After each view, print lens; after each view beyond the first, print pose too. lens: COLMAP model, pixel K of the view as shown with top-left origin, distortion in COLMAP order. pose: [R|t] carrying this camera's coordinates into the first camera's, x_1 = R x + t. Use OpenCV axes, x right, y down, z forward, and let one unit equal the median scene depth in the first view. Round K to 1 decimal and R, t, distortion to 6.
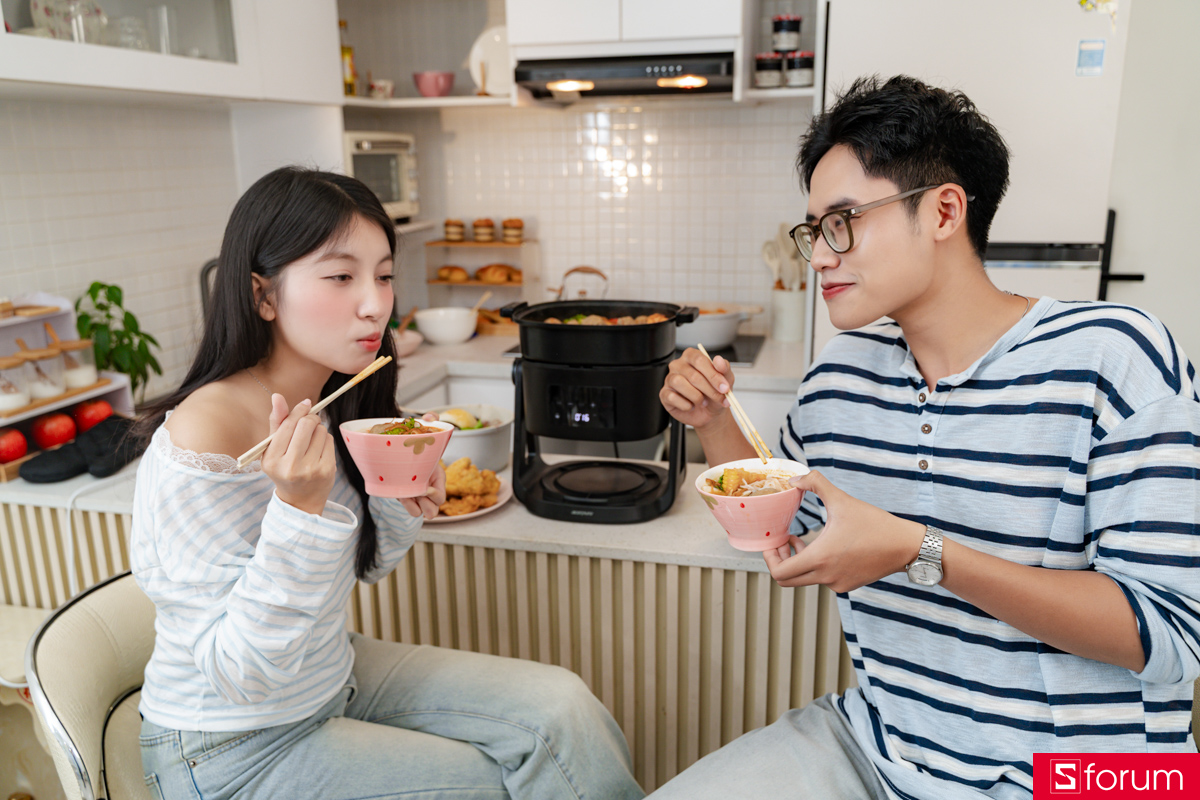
lens RADIAL K [[946.4, 0, 600.0], [0, 946.4, 400.0], [0, 0, 1]] dist [0.002098, -0.009607]
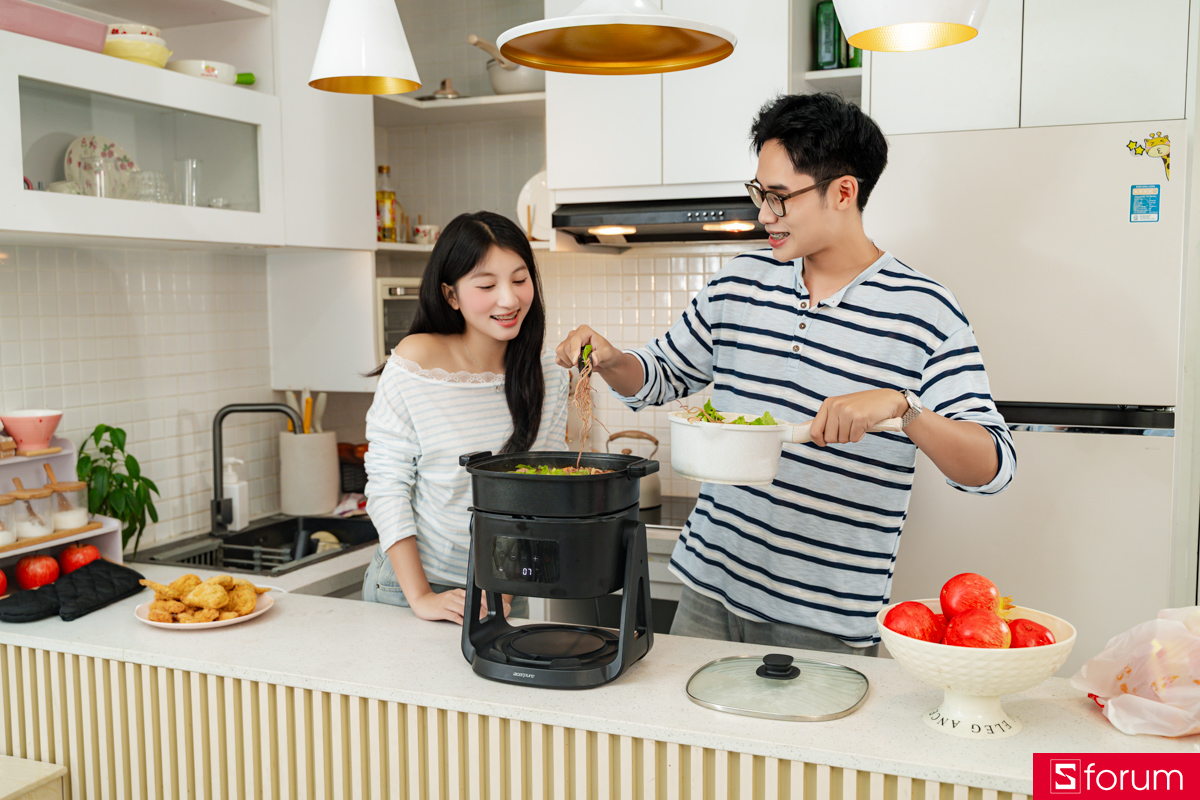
lens RADIAL K [[1156.7, 0, 600.0], [0, 1156.7, 400.0], [0, 0, 1]] dist [-0.004410, 0.012122]
pose [[0.989355, 0.018479, -0.144344, 0.155743], [-0.042258, 0.985643, -0.163466, 0.025158], [0.139251, 0.167826, 0.975932, -0.110468]]
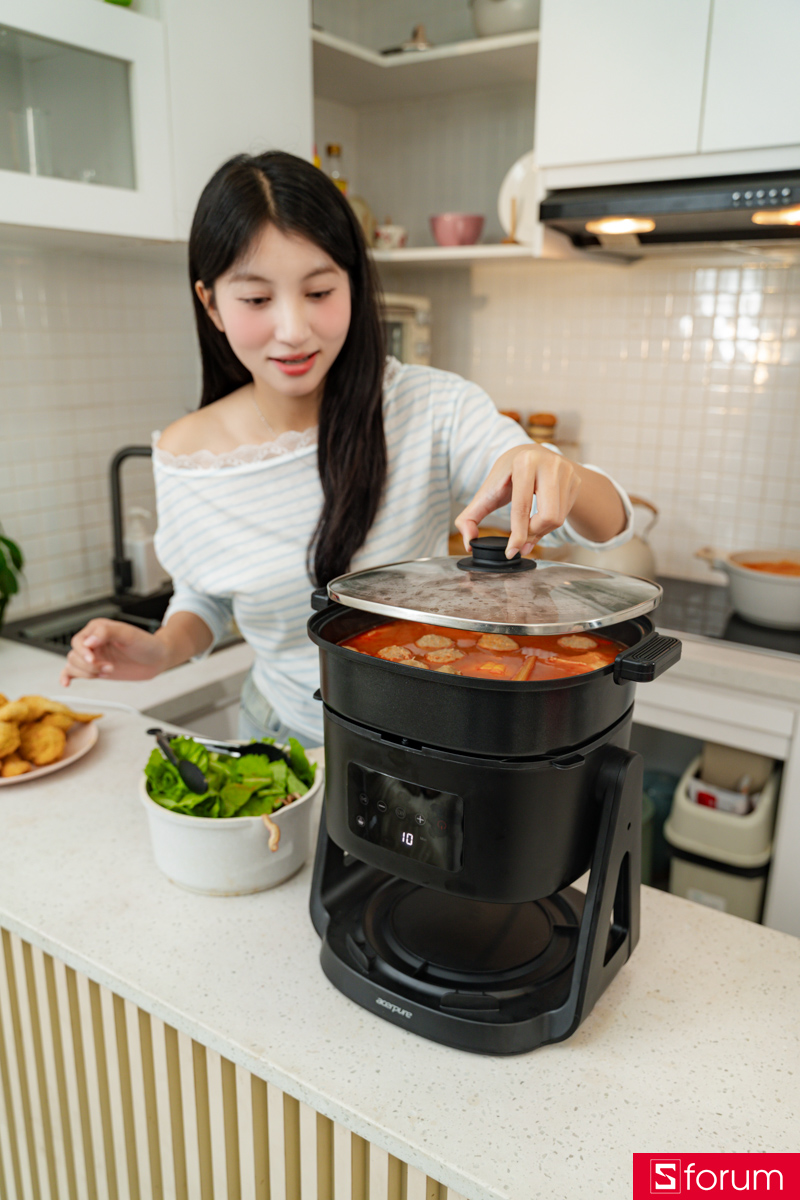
lens RADIAL K [[946.4, 0, 400.0], [0, 946.4, 600.0], [0, 0, 1]] dist [0.002098, -0.009607]
pose [[0.939150, 0.116506, -0.323146, 0.089977], [-0.110020, 0.993190, 0.038333, -0.088261], [0.325411, -0.000448, 0.945573, 0.370517]]
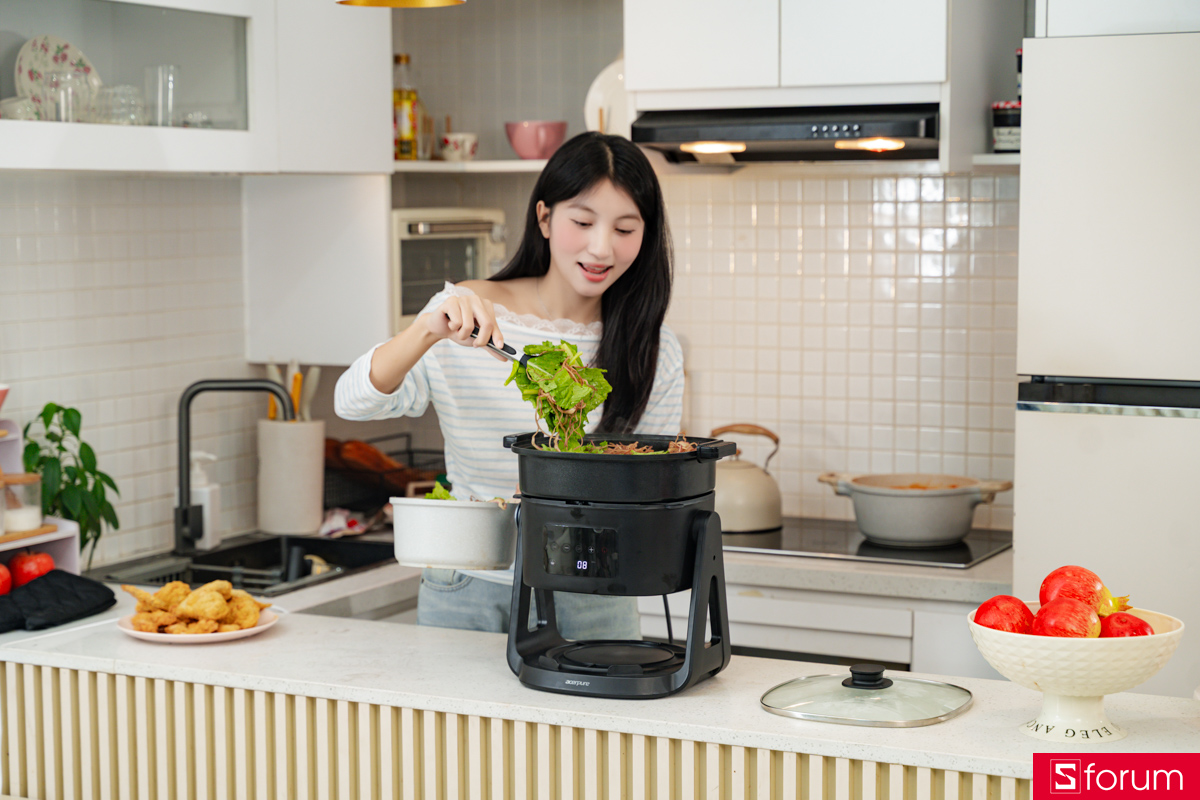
lens RADIAL K [[2170.6, 0, 600.0], [0, 2170.6, 400.0], [0, 0, 1]] dist [-0.016055, 0.140274]
pose [[0.976181, 0.027030, -0.215266, 0.288541], [-0.062238, 0.985395, -0.158502, 0.126083], [0.207837, 0.168124, 0.963607, -0.618764]]
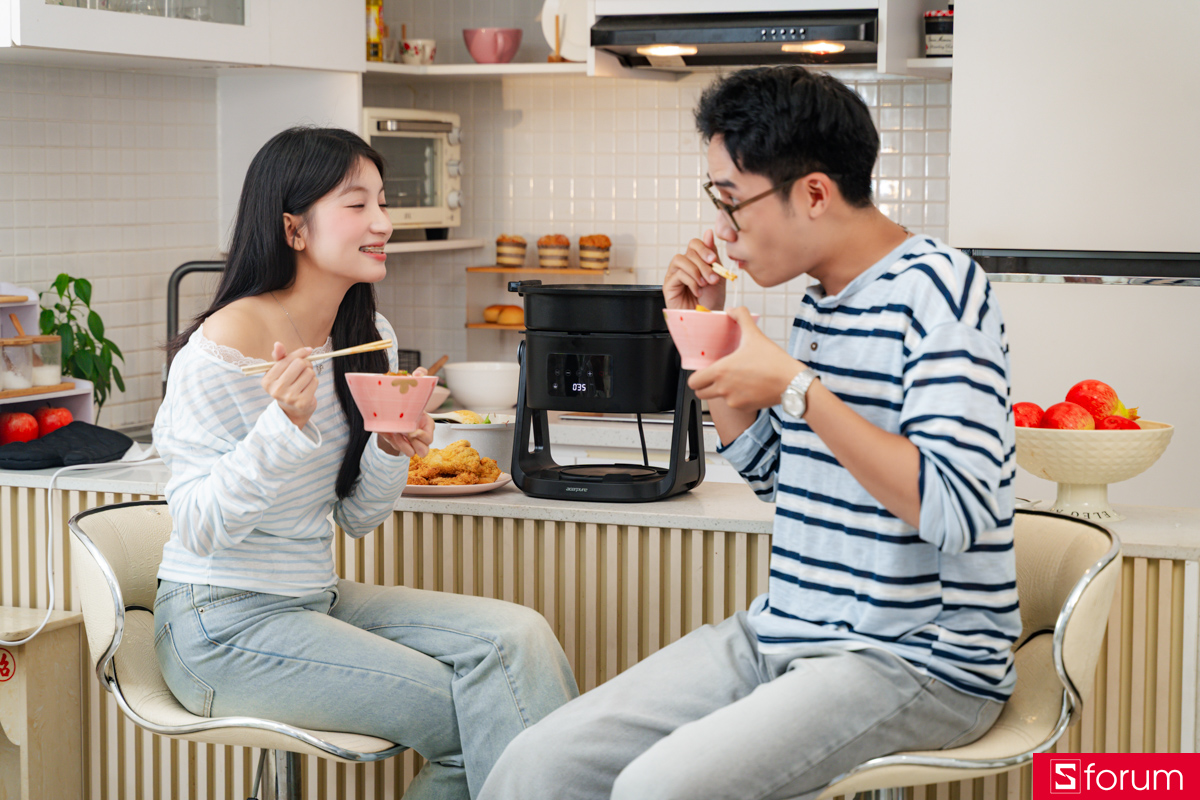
lens RADIAL K [[2491.1, 0, 600.0], [0, 2491.1, 400.0], [0, 0, 1]] dist [-0.030731, -0.292592]
pose [[0.987153, 0.031052, -0.156731, 0.285257], [-0.056945, 0.984893, -0.163532, 0.317415], [0.149285, 0.170356, 0.974009, -1.053065]]
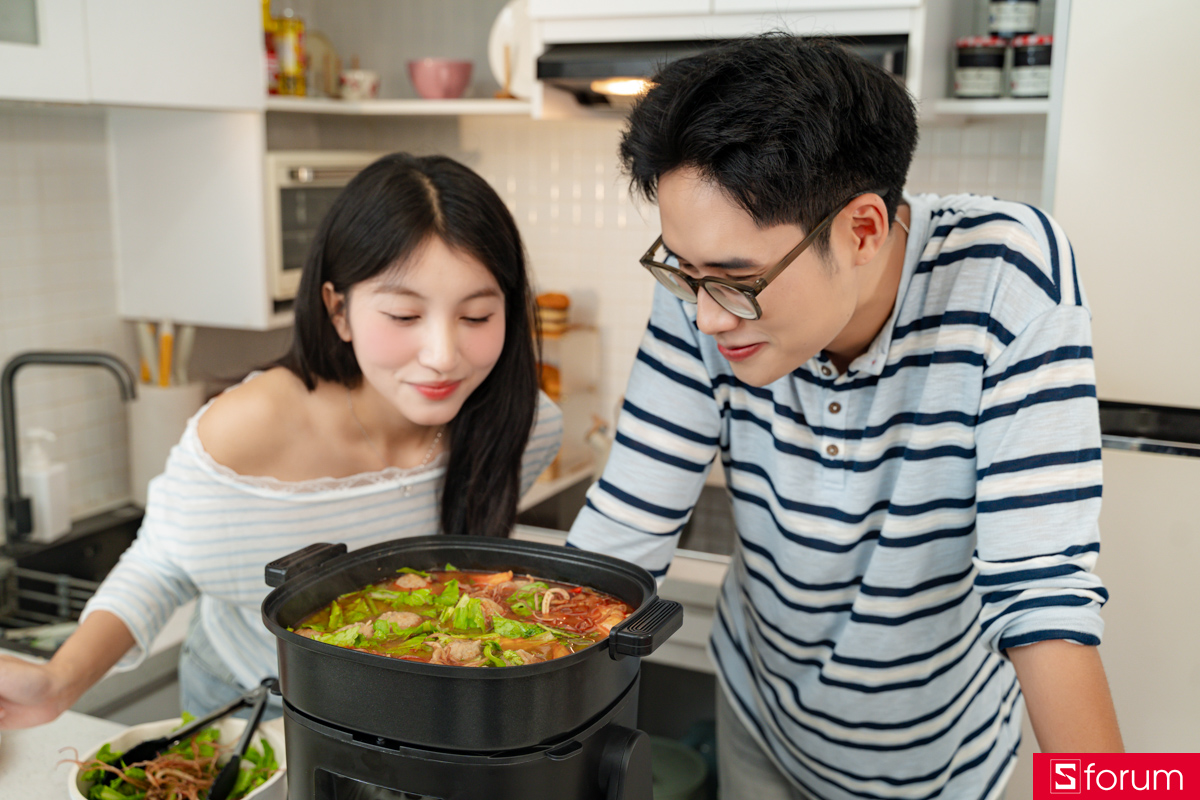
lens RADIAL K [[1237.6, 0, 600.0], [0, 1237.6, 400.0], [0, 0, 1]] dist [-0.007910, -0.010976]
pose [[0.983771, 0.061157, -0.168684, 0.115458], [-0.071553, 0.995850, -0.056249, -0.115466], [0.164544, 0.067406, 0.984064, 0.312055]]
